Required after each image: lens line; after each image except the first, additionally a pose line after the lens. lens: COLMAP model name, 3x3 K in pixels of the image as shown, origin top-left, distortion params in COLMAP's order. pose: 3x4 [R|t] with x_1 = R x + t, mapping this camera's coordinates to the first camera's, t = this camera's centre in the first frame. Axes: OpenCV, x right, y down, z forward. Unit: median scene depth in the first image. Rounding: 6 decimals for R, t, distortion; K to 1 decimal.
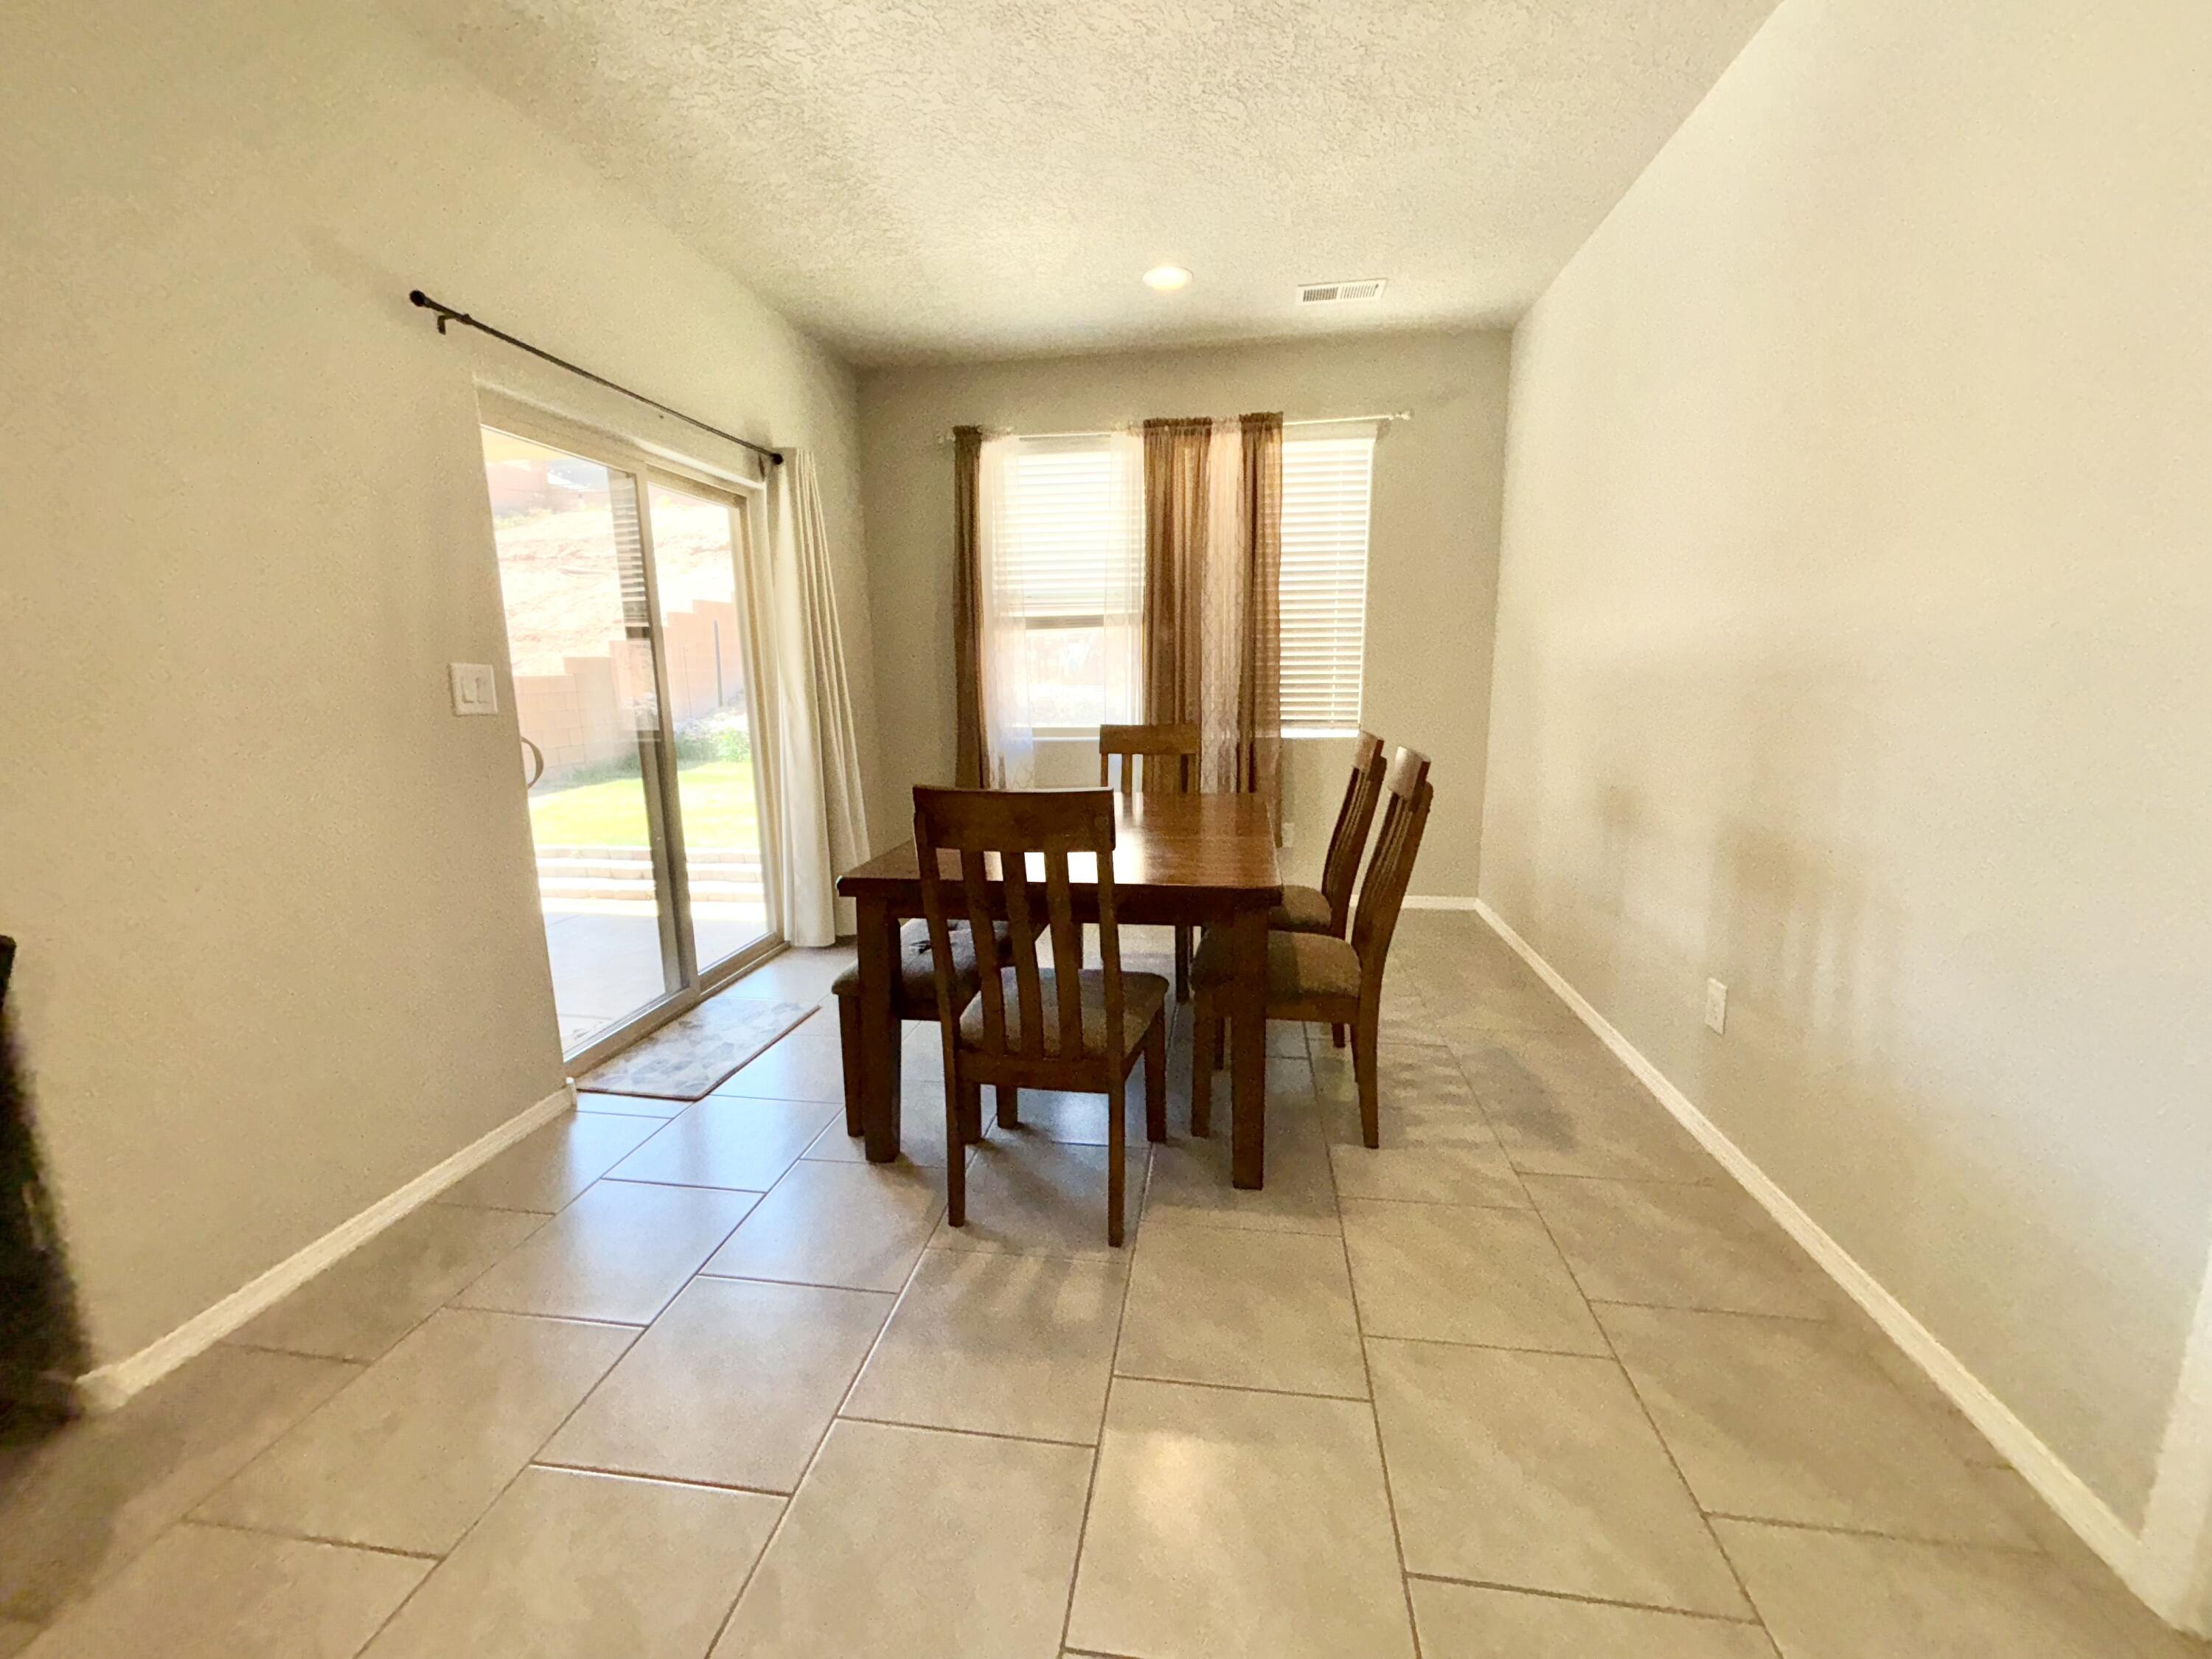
lens RADIAL K [[891.2, 0, 1103.2], [0, 891.2, 833.1], [0, 0, 1]] dist [0.004426, -0.000829]
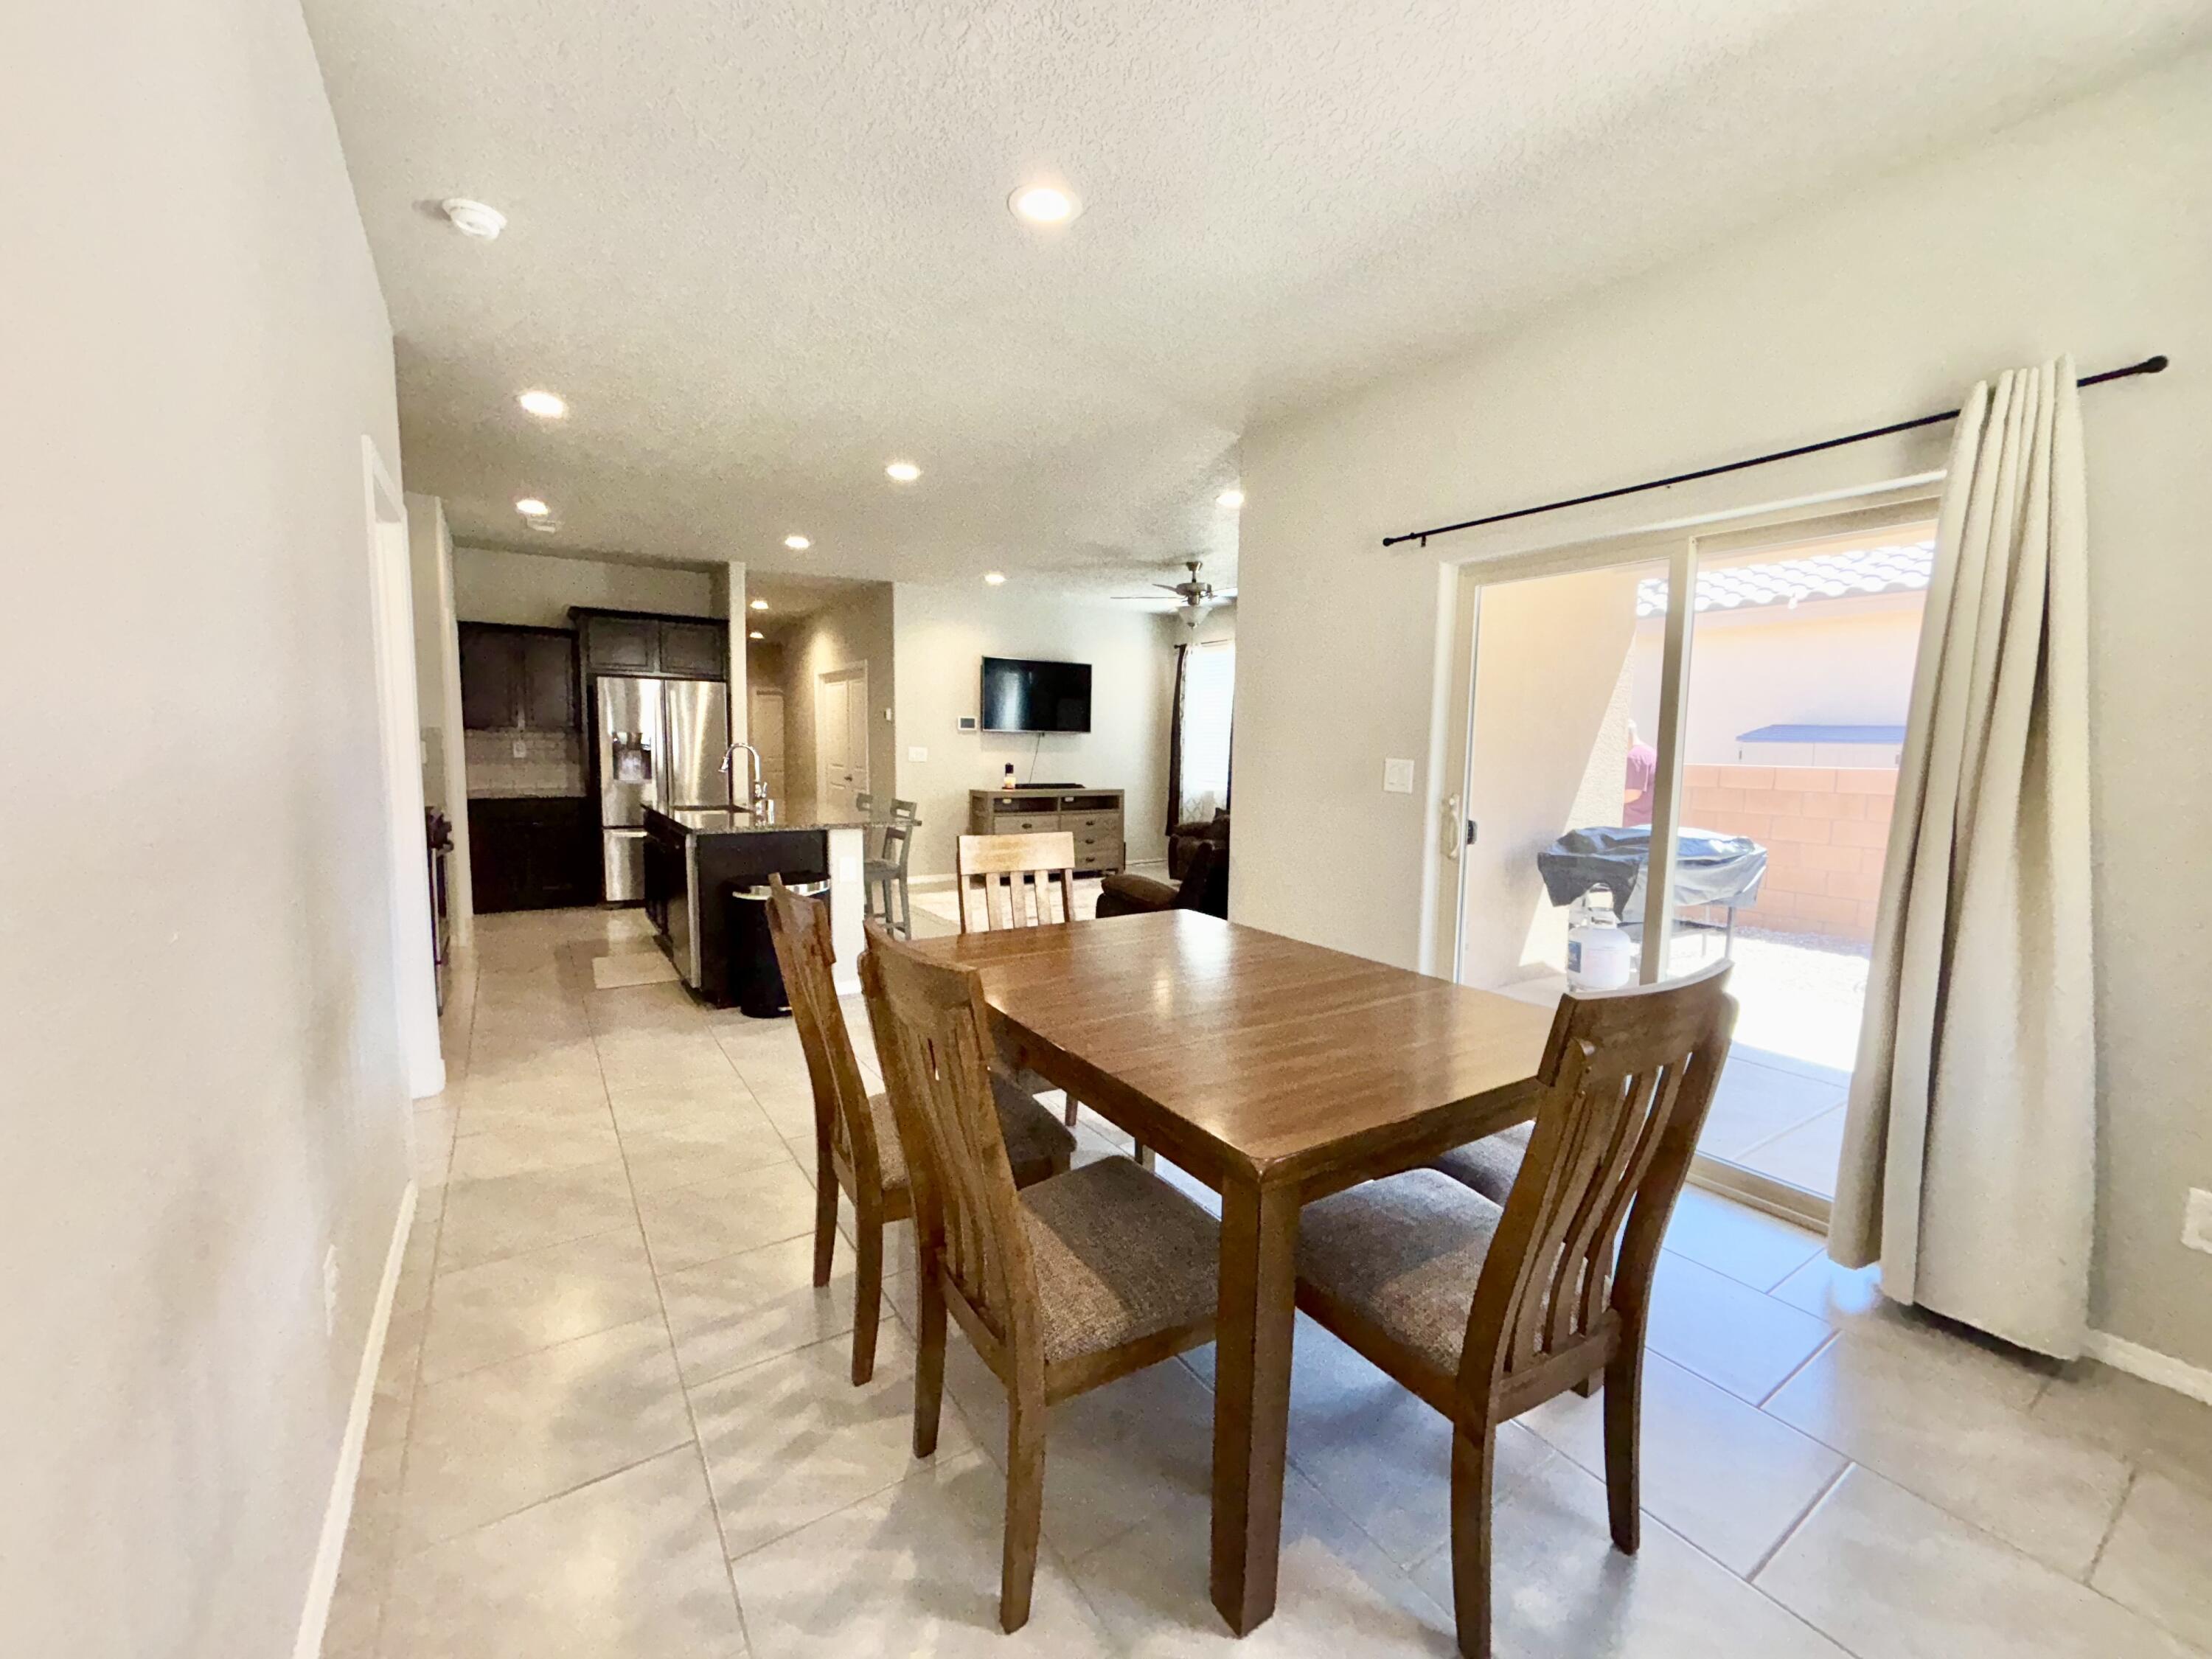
lens RADIAL K [[891.2, 0, 1107.7], [0, 891.2, 830.1], [0, 0, 1]] dist [0.004426, -0.000829]
pose [[-0.746050, 0.071296, -0.662062, 0.615148], [-0.125701, 0.961297, 0.245168, -0.346574], [0.653917, 0.266130, -0.708214, 1.607380]]
